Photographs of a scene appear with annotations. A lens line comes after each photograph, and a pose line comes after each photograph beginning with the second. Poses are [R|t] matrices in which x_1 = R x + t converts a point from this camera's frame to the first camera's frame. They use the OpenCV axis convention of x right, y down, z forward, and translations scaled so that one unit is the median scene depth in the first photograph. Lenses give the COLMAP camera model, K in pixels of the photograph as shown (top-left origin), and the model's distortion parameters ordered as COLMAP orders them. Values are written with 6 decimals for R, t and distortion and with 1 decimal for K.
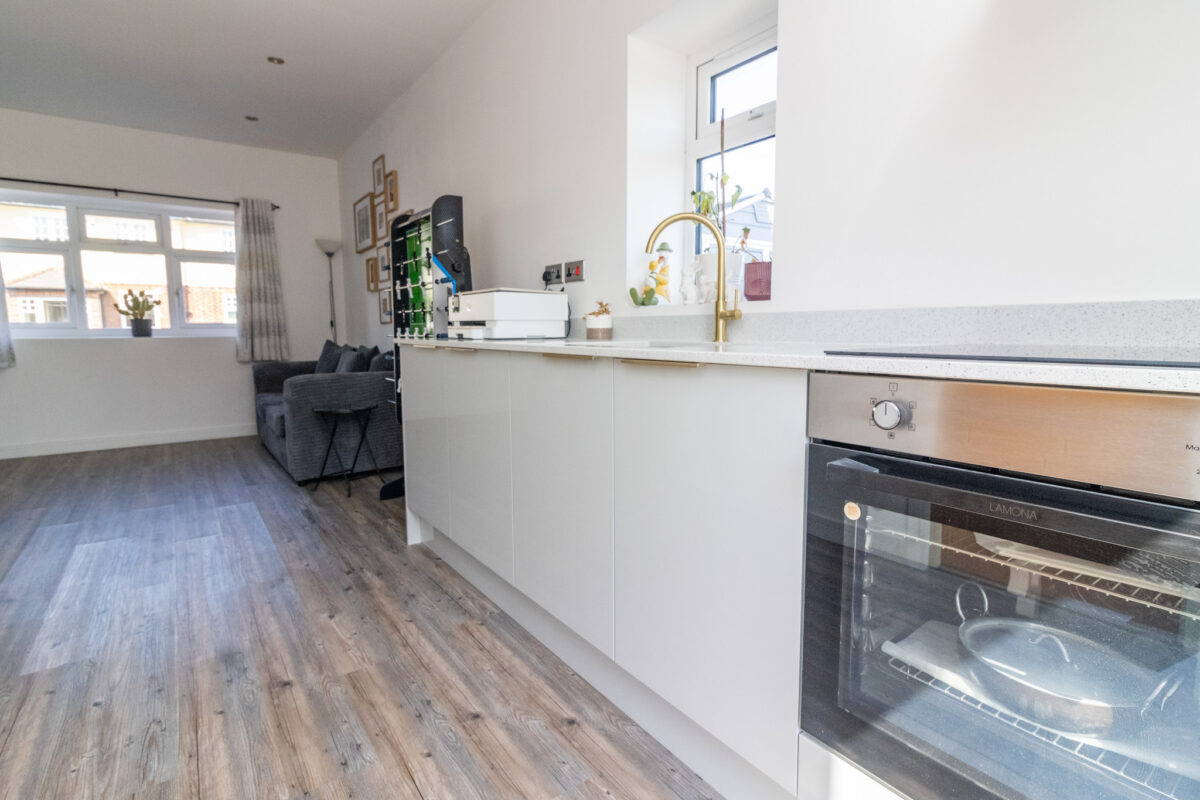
lens RADIAL K [[573.4, 0, 599.8], [0, 573.4, 390.3], [0, 0, 1]] dist [0.001897, 0.000273]
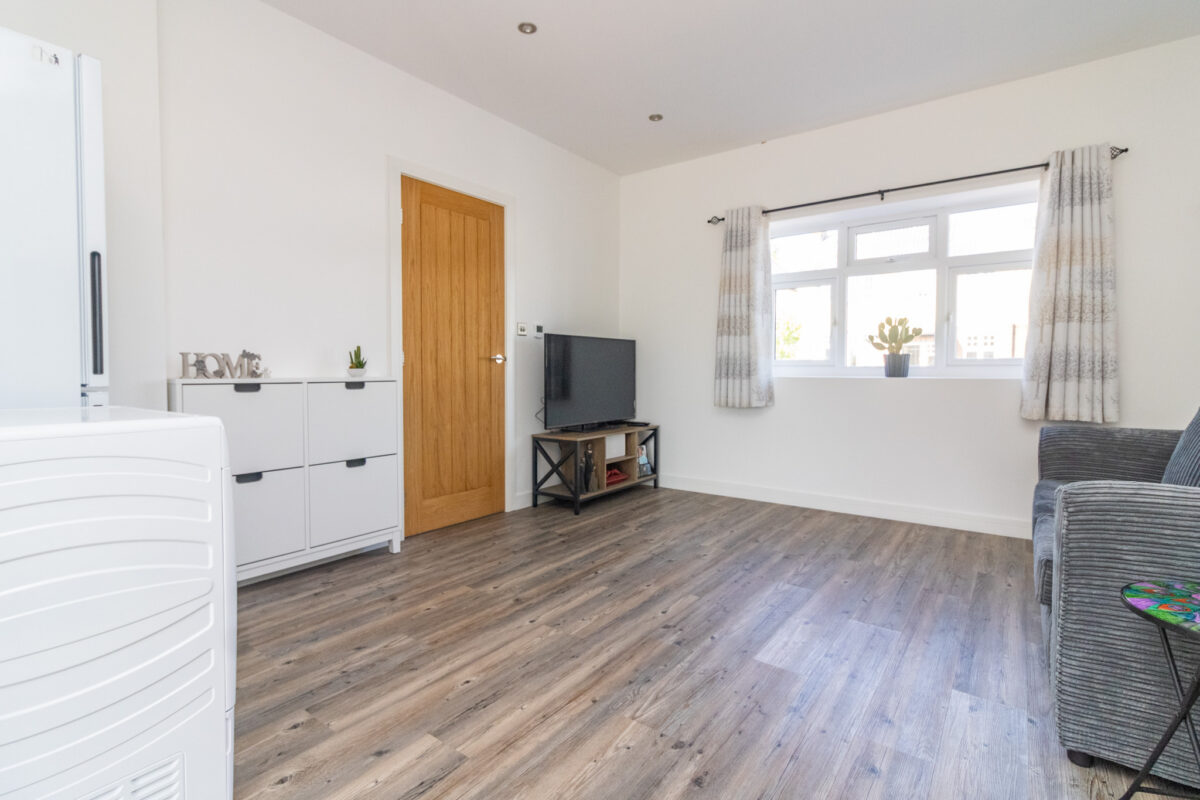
lens RADIAL K [[569.5, 0, 602.0], [0, 569.5, 389.9], [0, 0, 1]] dist [0.002471, 0.000796]
pose [[0.296076, 0.037286, -0.954436, -0.178538], [-0.106417, 0.994304, 0.005832, -0.037492], [0.949218, 0.099842, 0.298357, 0.388246]]
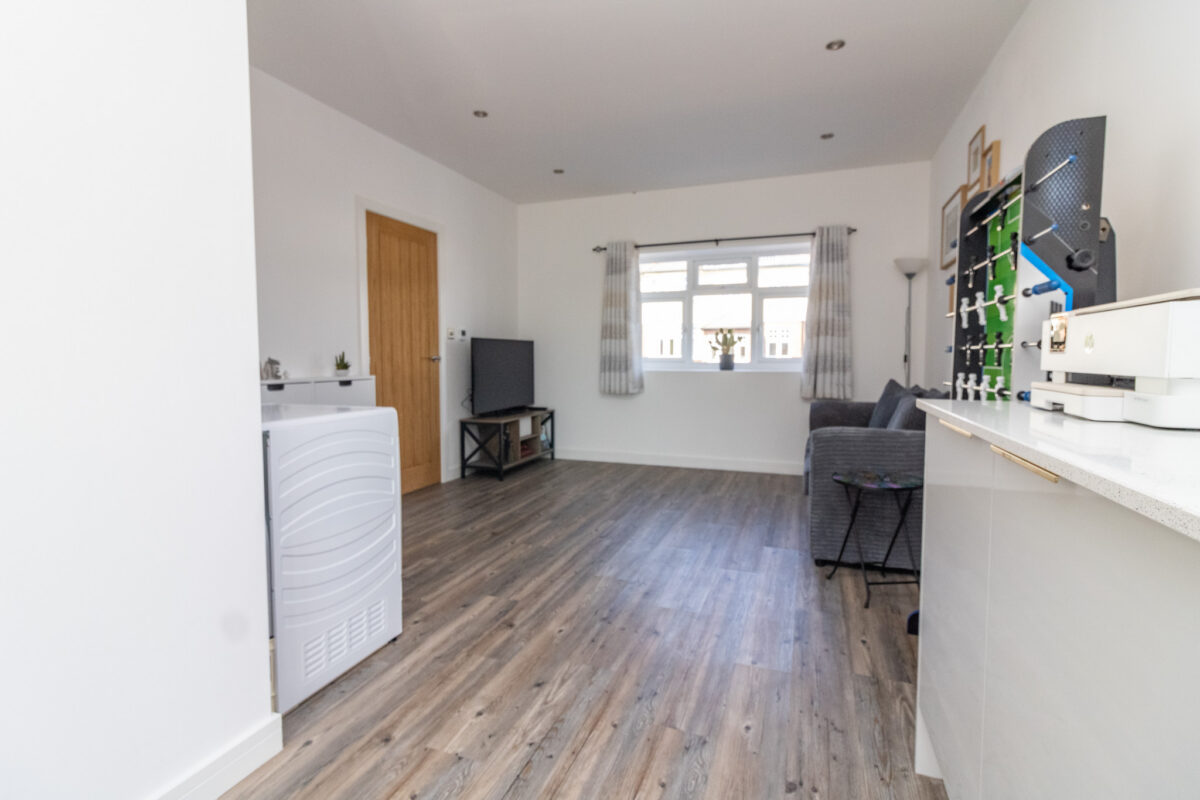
lens RADIAL K [[556.4, 0, 608.0], [0, 556.4, 391.2], [0, 0, 1]] dist [0.001388, 0.000245]
pose [[0.554736, 0.053889, -0.830279, -0.036661], [-0.091480, 0.995801, 0.003512, -0.035346], [0.826982, 0.074006, 0.557337, 0.216980]]
